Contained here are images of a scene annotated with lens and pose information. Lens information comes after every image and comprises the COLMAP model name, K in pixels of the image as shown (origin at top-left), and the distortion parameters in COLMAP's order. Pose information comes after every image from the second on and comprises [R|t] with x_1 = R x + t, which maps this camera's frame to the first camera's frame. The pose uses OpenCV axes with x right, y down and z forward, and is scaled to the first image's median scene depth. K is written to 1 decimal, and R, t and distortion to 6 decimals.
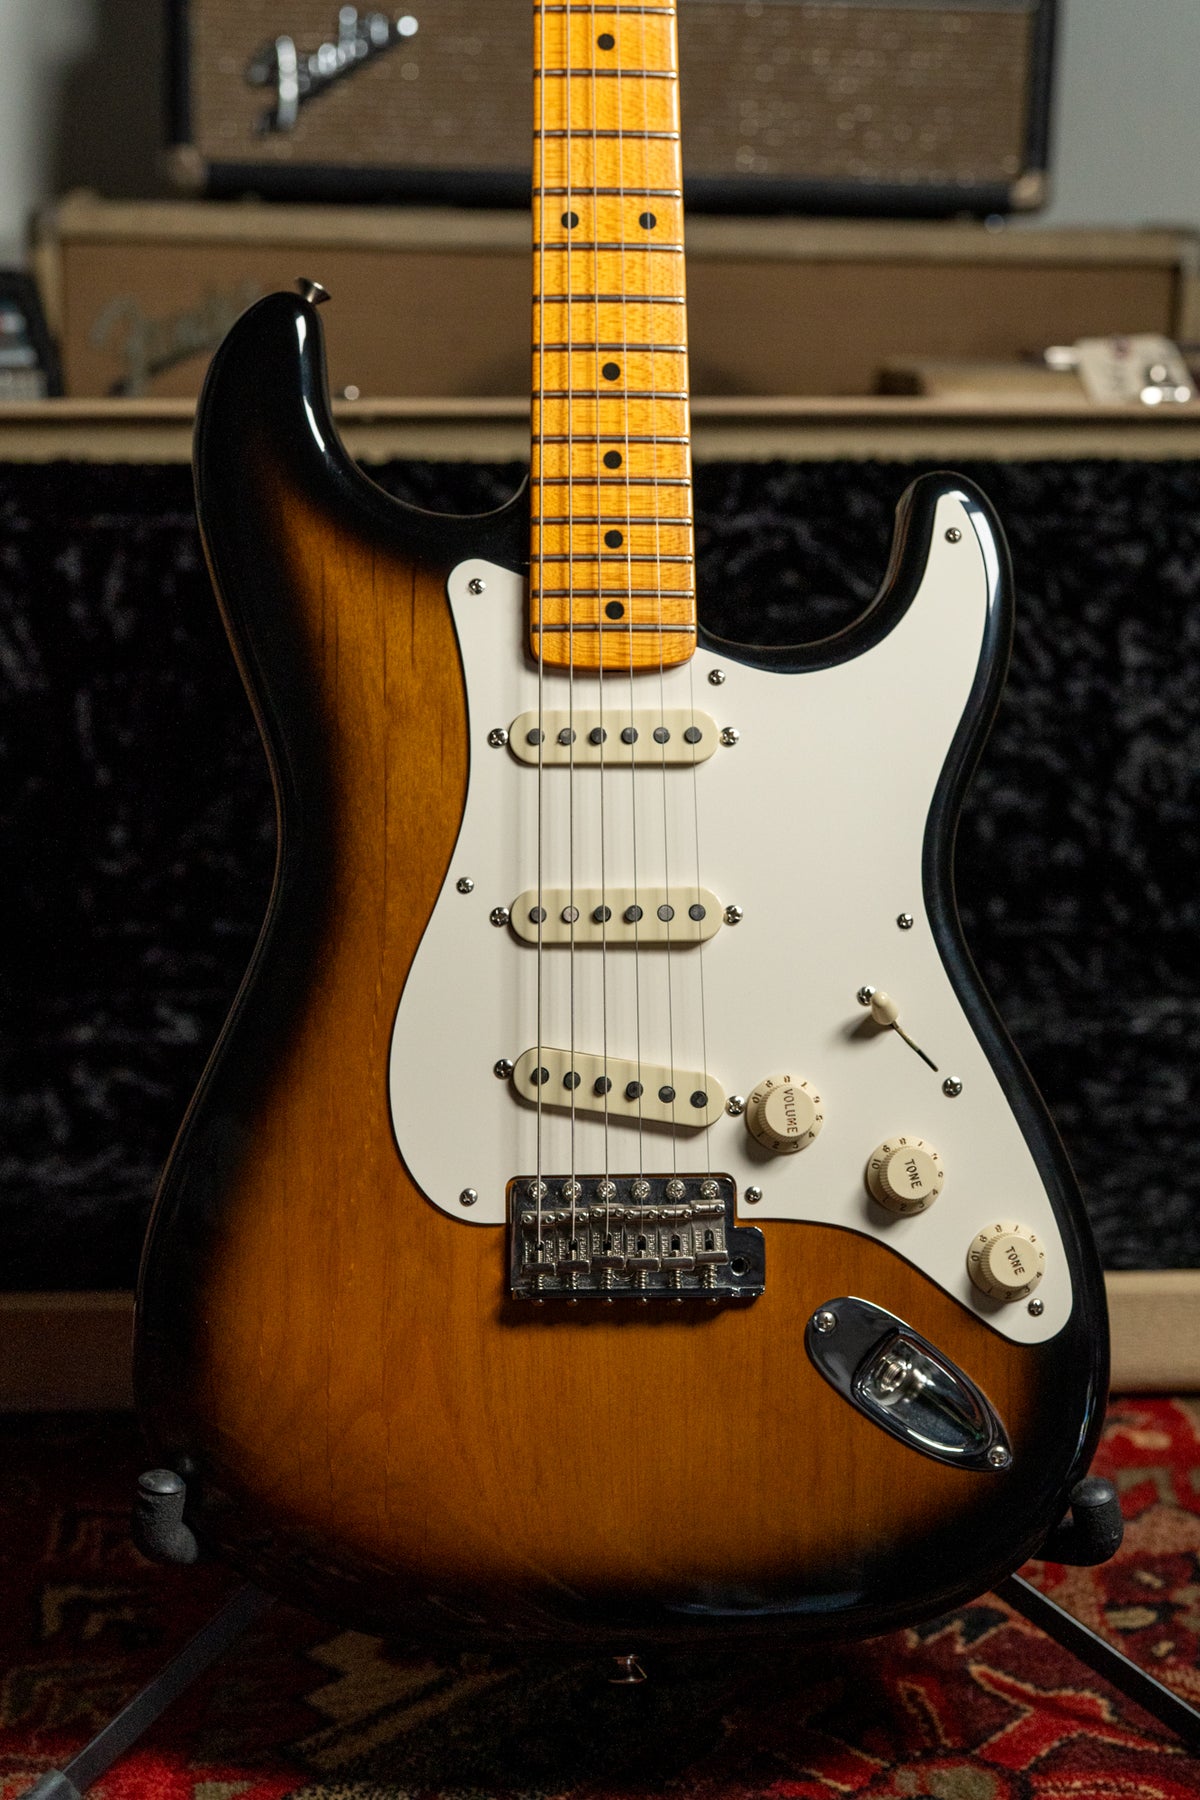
lens RADIAL K [[2655.2, 0, 600.0], [0, 2655.2, 900.0], [0, 0, 1]] dist [-0.000712, -0.001116]
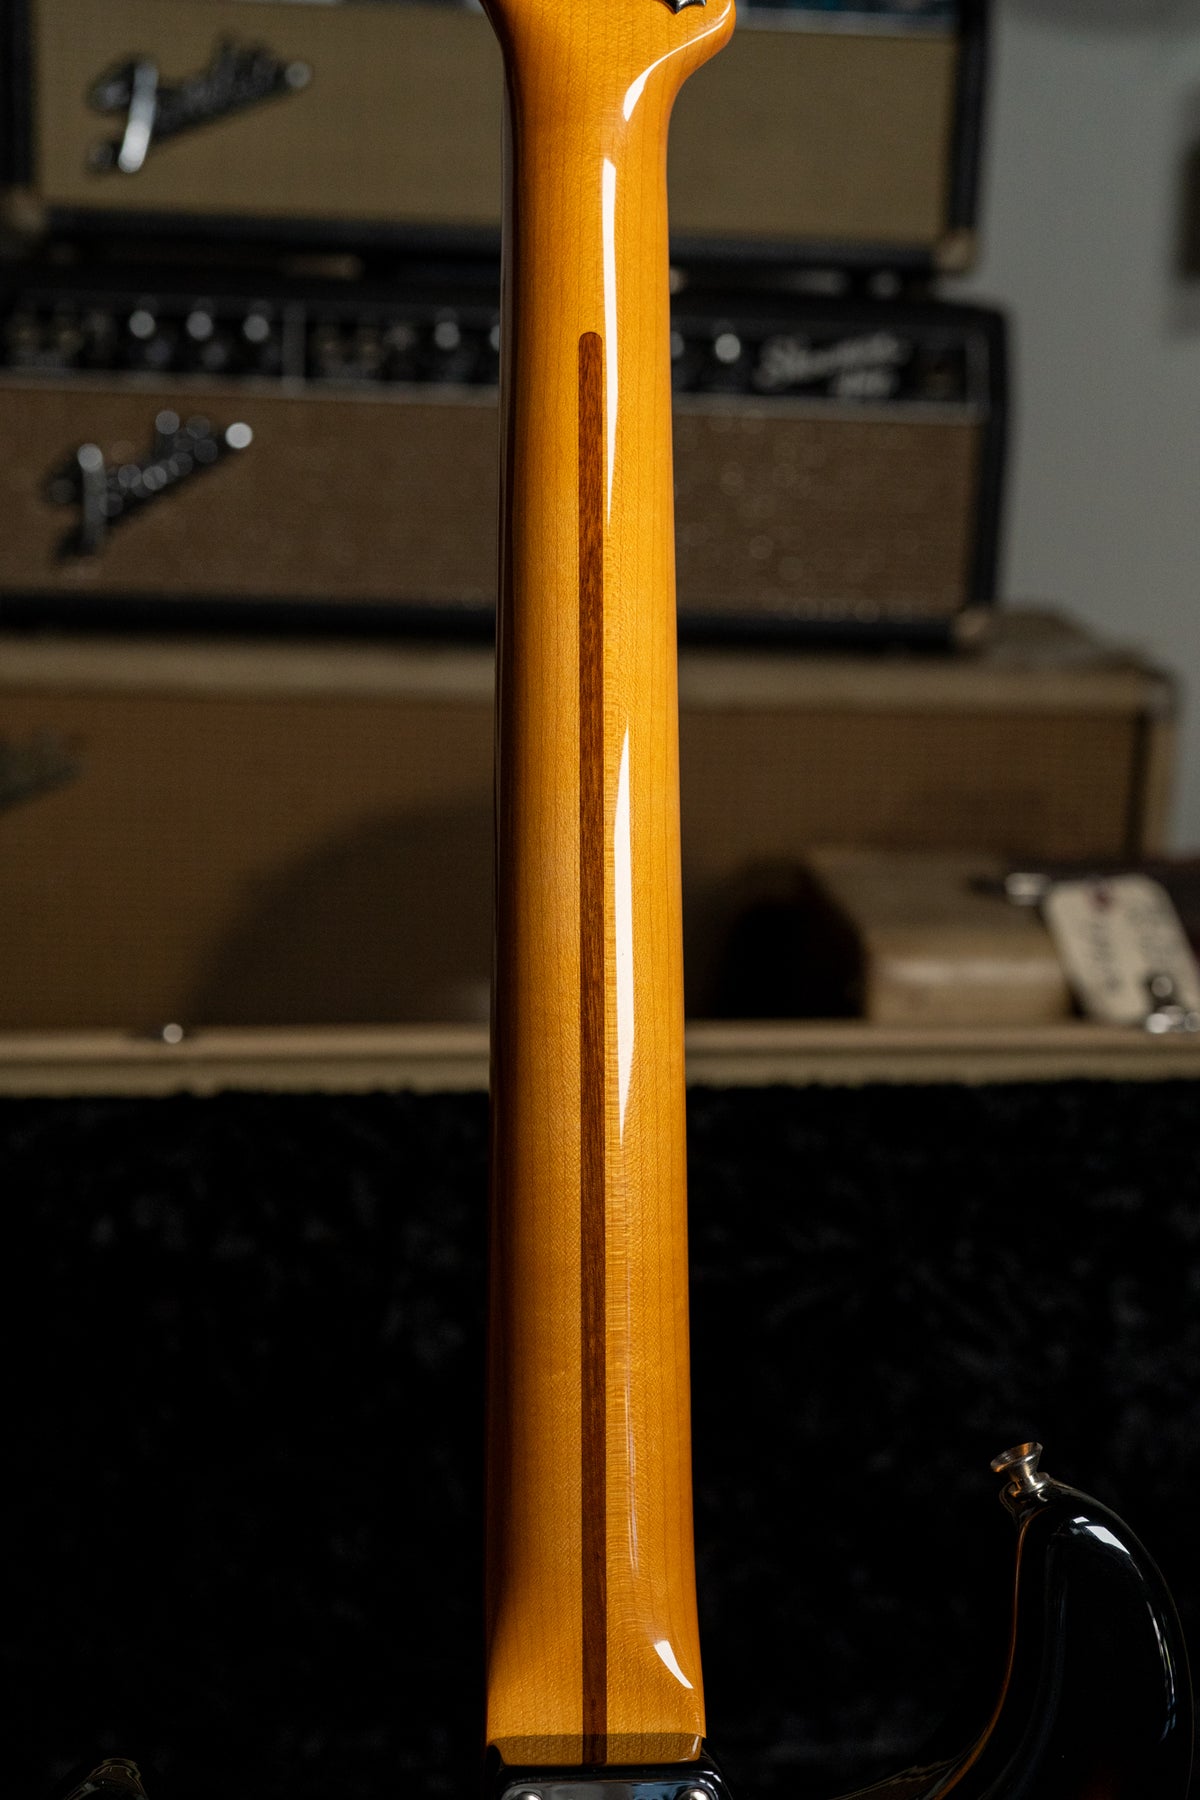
lens RADIAL K [[2655.2, 0, 600.0], [0, 2655.2, 900.0], [0, 0, 1]] dist [-0.000712, -0.001116]
pose [[0.997783, 0.000322, 0.066548, -0.027477], [-0.001609, 0.999813, 0.019288, -0.366203], [-0.066529, -0.019353, 0.997597, 0.292612]]
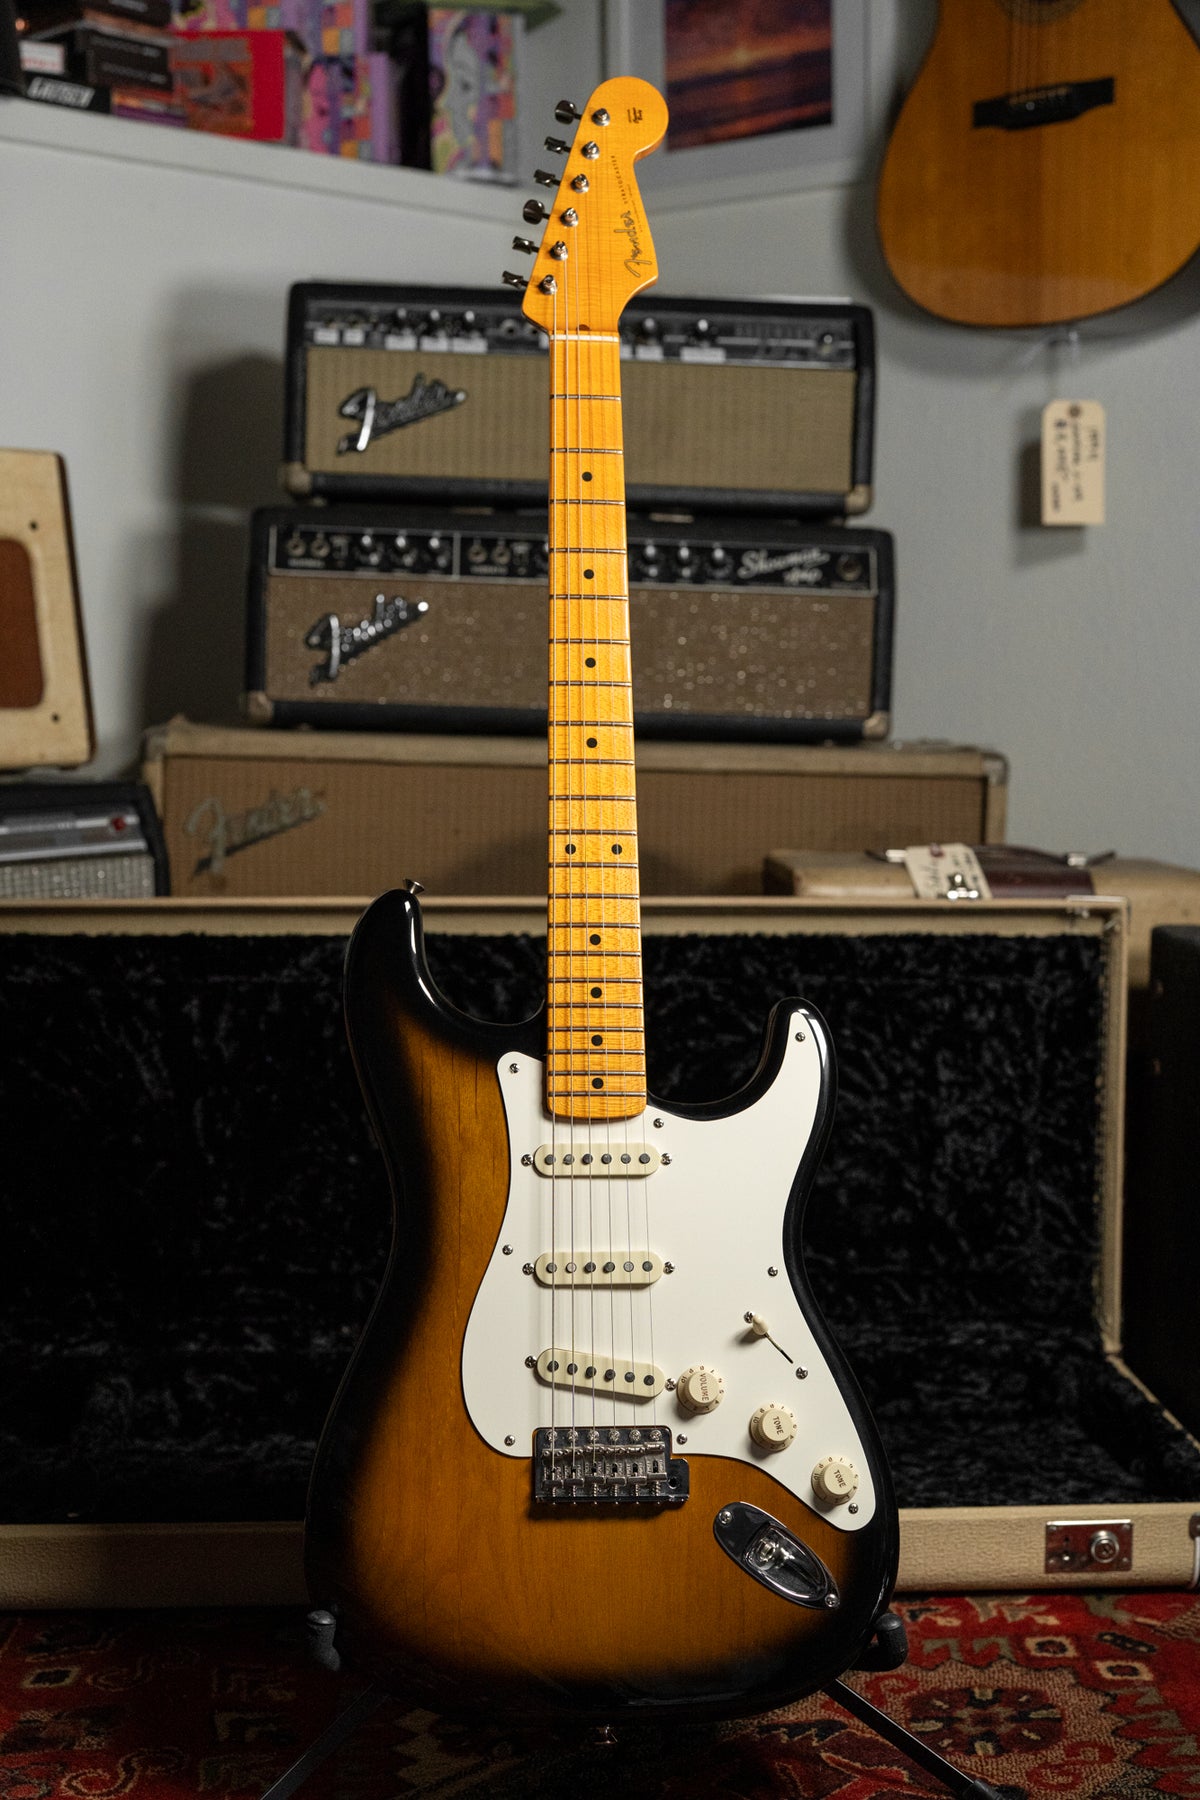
lens RADIAL K [[2548.5, 0, 600.0], [0, 2548.5, 900.0], [0, 0, 1]] dist [-0.016282, 0.006056]
pose [[0.999504, 0.004666, 0.031134, -0.038822], [-0.000636, 0.991745, -0.128225, -0.016110], [-0.031475, 0.128142, 0.991256, -0.537770]]
